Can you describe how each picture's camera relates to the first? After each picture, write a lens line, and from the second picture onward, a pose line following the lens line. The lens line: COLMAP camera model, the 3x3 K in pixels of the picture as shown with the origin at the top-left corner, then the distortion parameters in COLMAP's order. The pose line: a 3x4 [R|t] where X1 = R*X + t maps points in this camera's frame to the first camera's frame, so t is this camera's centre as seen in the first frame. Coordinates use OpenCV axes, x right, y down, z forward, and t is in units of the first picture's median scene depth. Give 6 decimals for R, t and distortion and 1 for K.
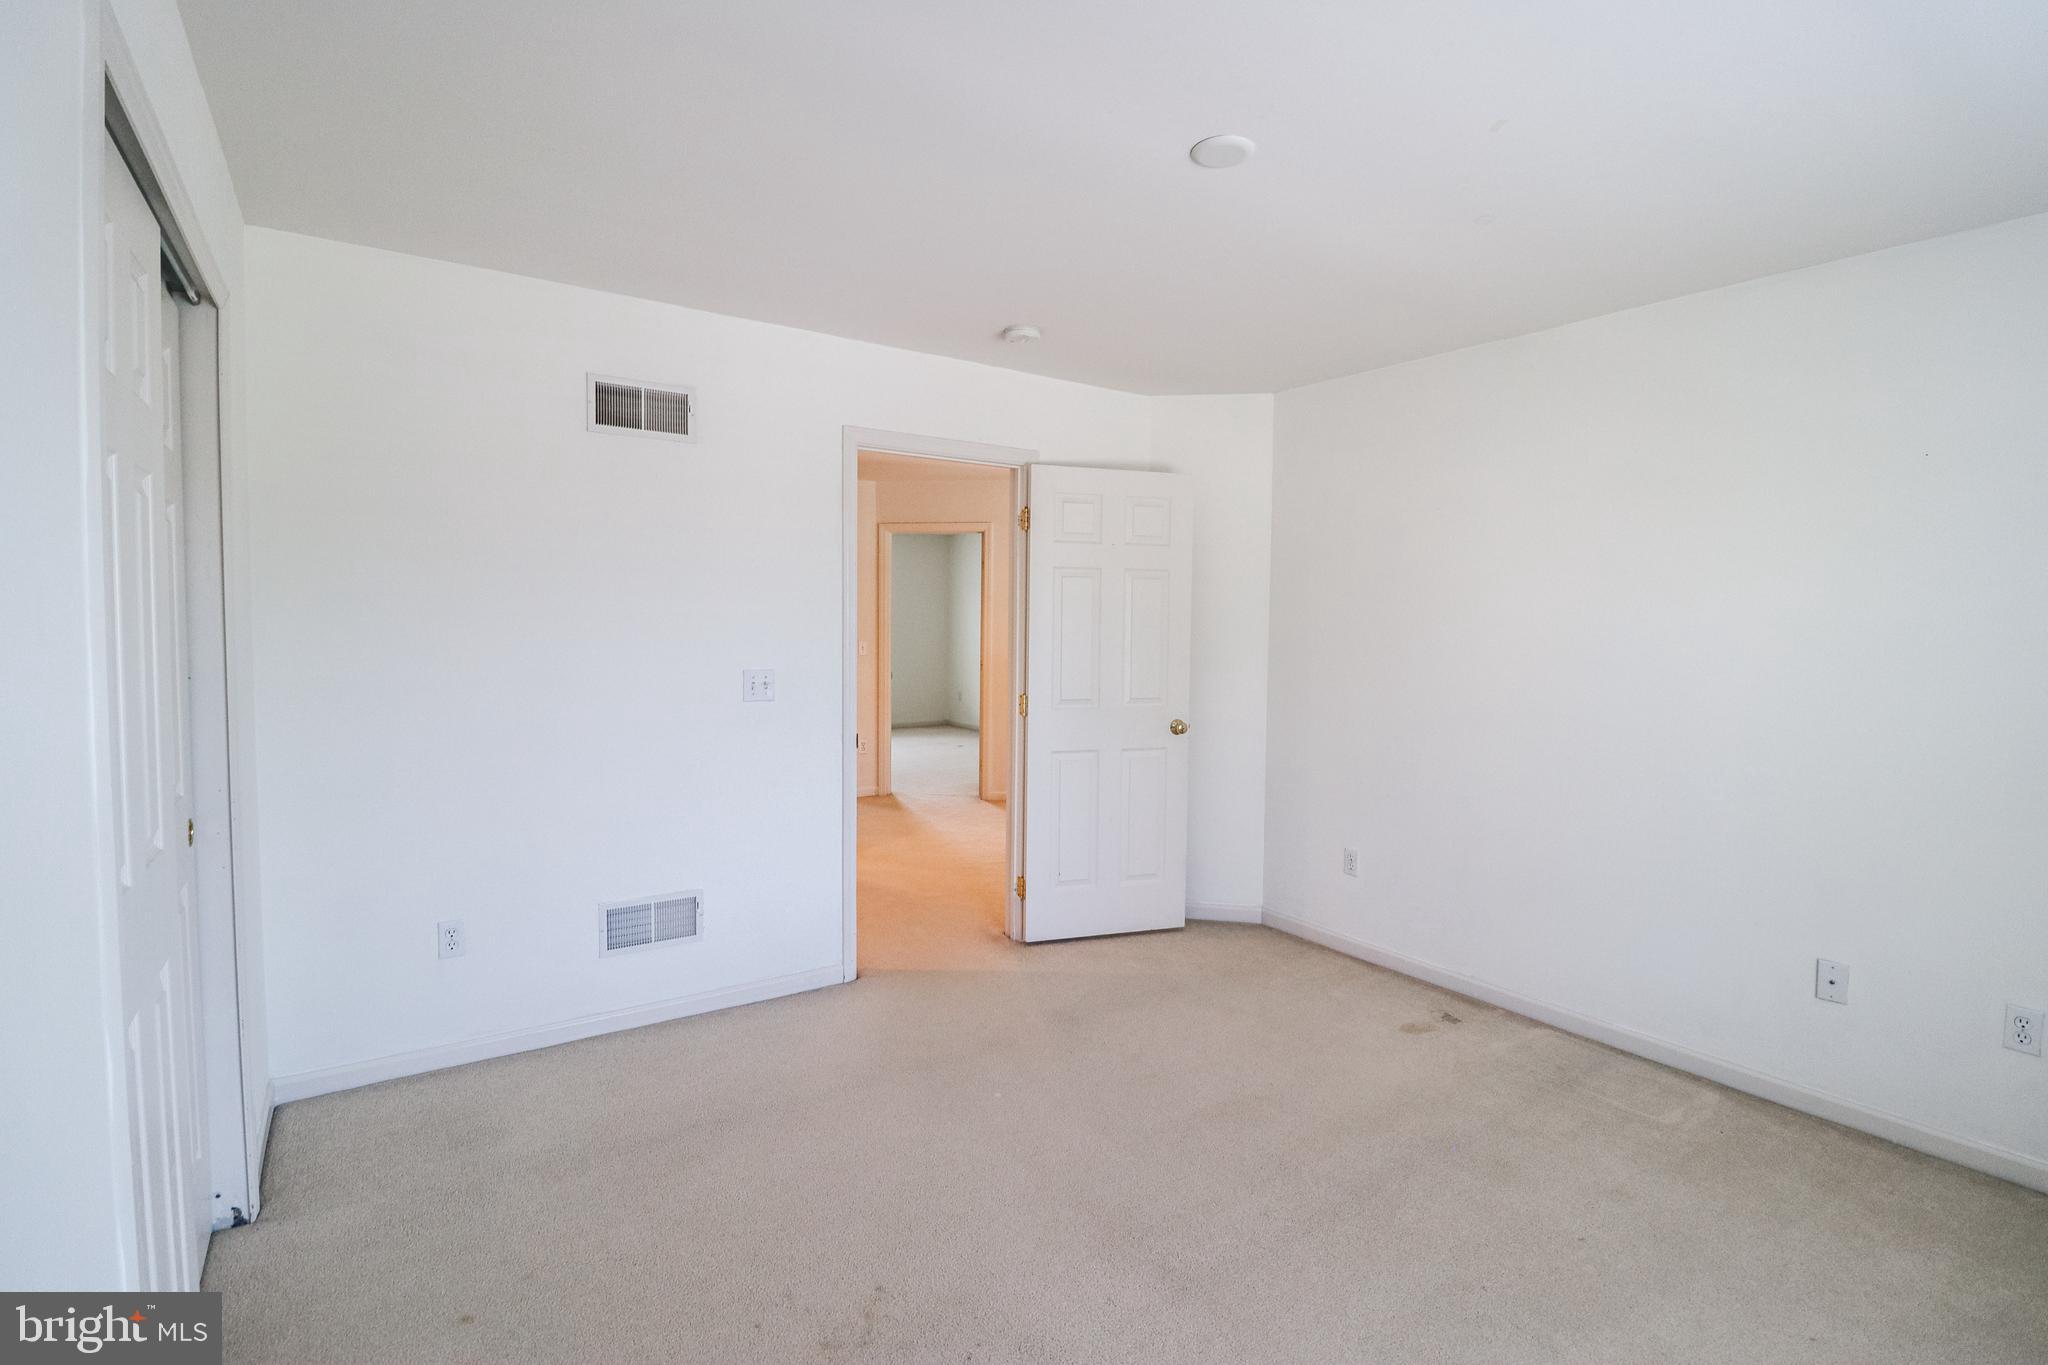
lens RADIAL K [[945.9, 0, 1019.4], [0, 945.9, 672.7], [0, 0, 1]] dist [-0.008418, -0.007846]
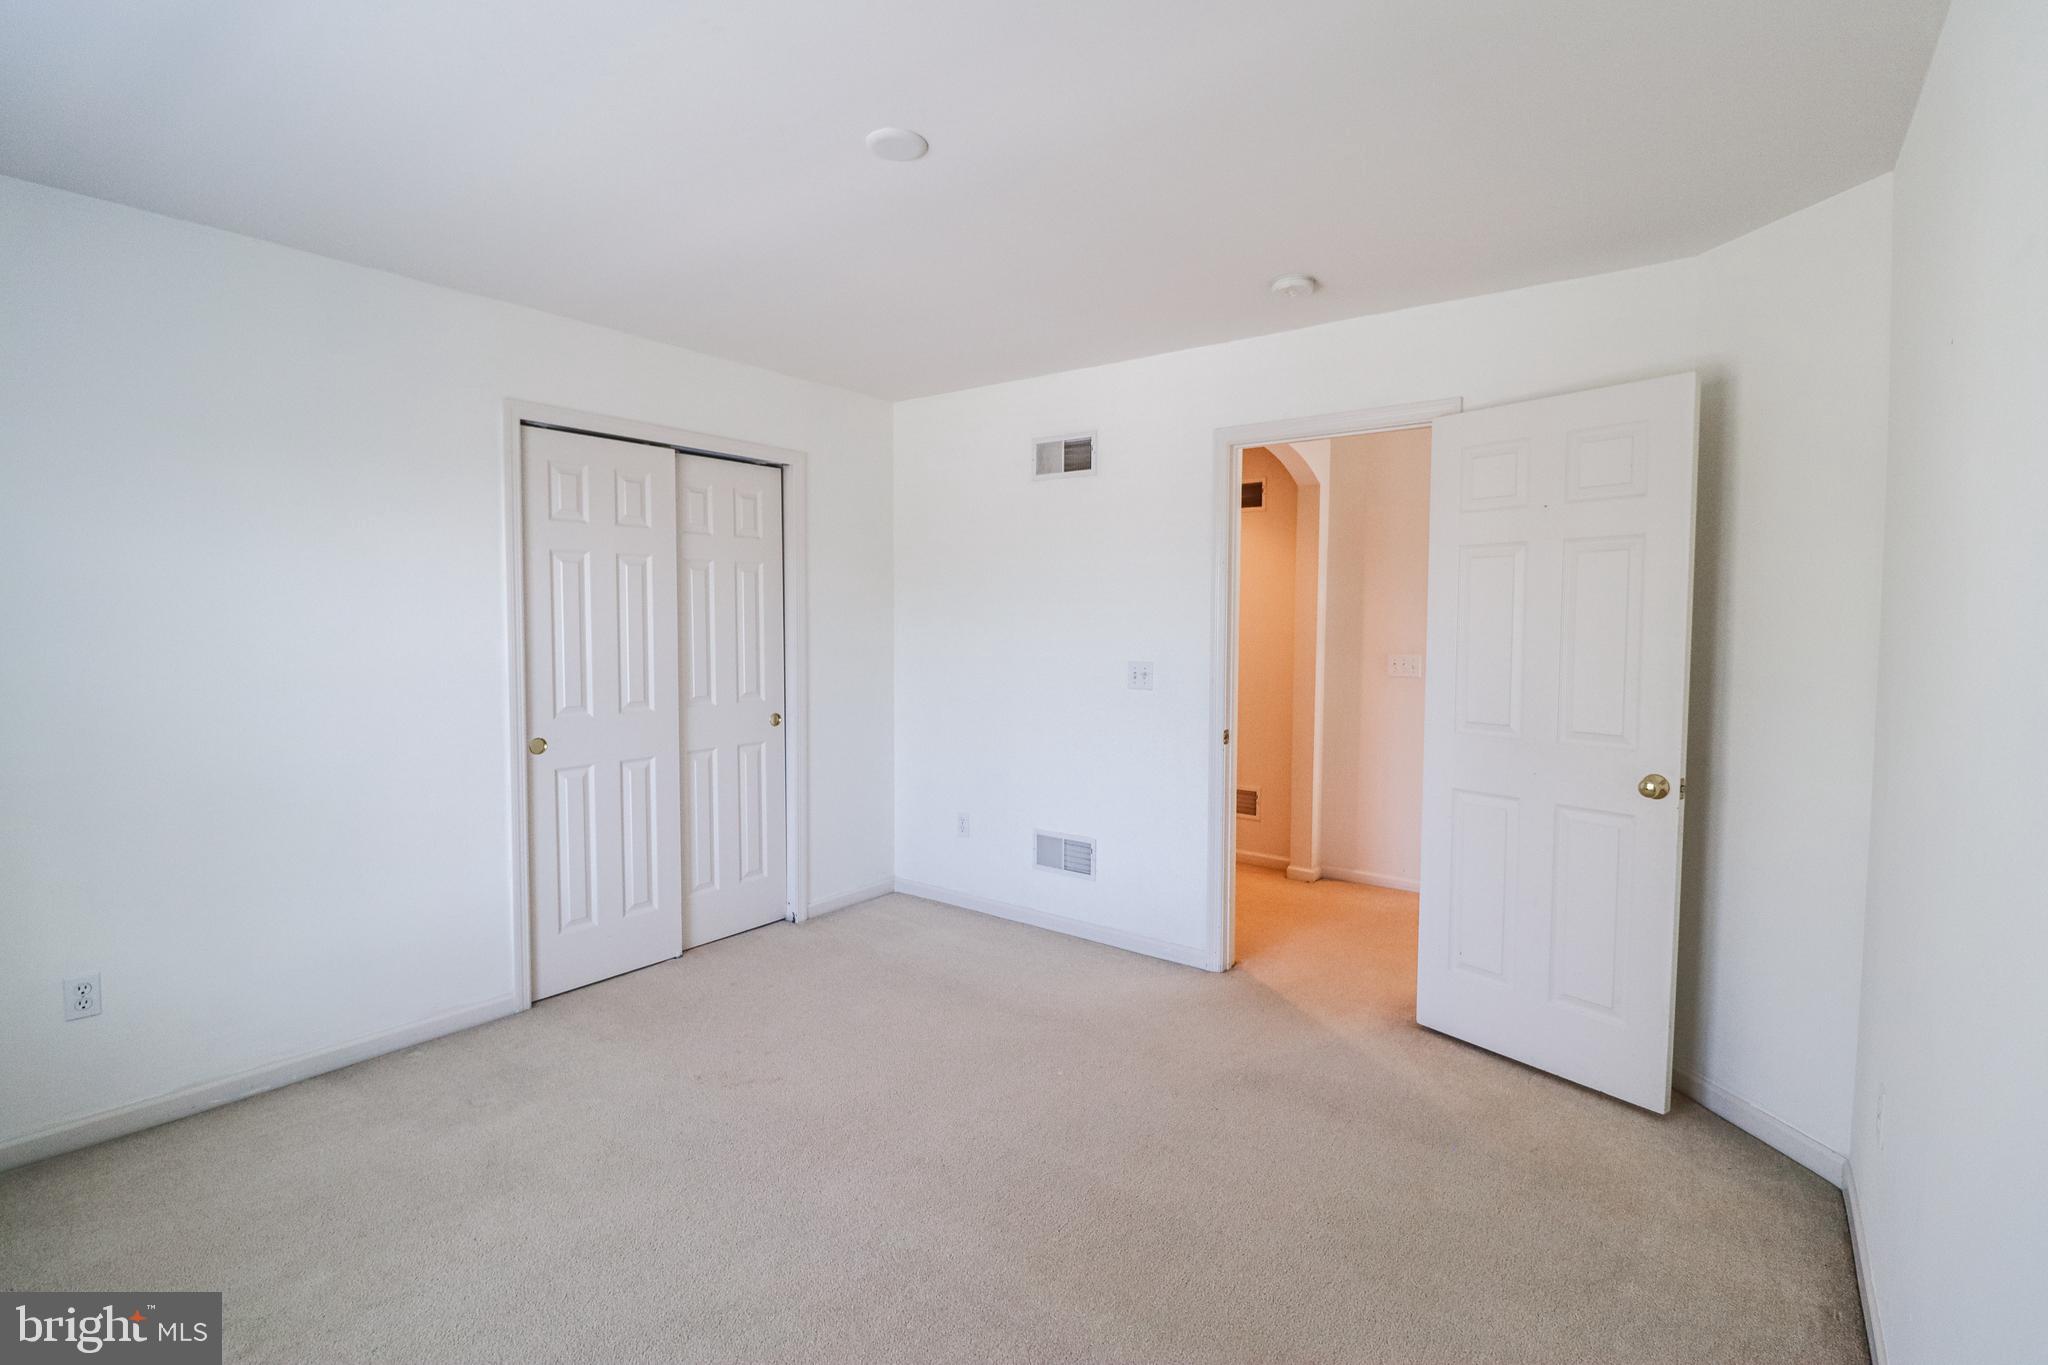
lens RADIAL K [[945.9, 0, 1019.2], [0, 945.9, 682.3], [0, 0, 1]] dist [-0.008418, -0.007846]
pose [[0.304154, 0.044920, -0.951563, 0.775586], [-0.064227, 0.997582, 0.026564, 0.000873], [0.950455, 0.053036, 0.306303, 0.514182]]
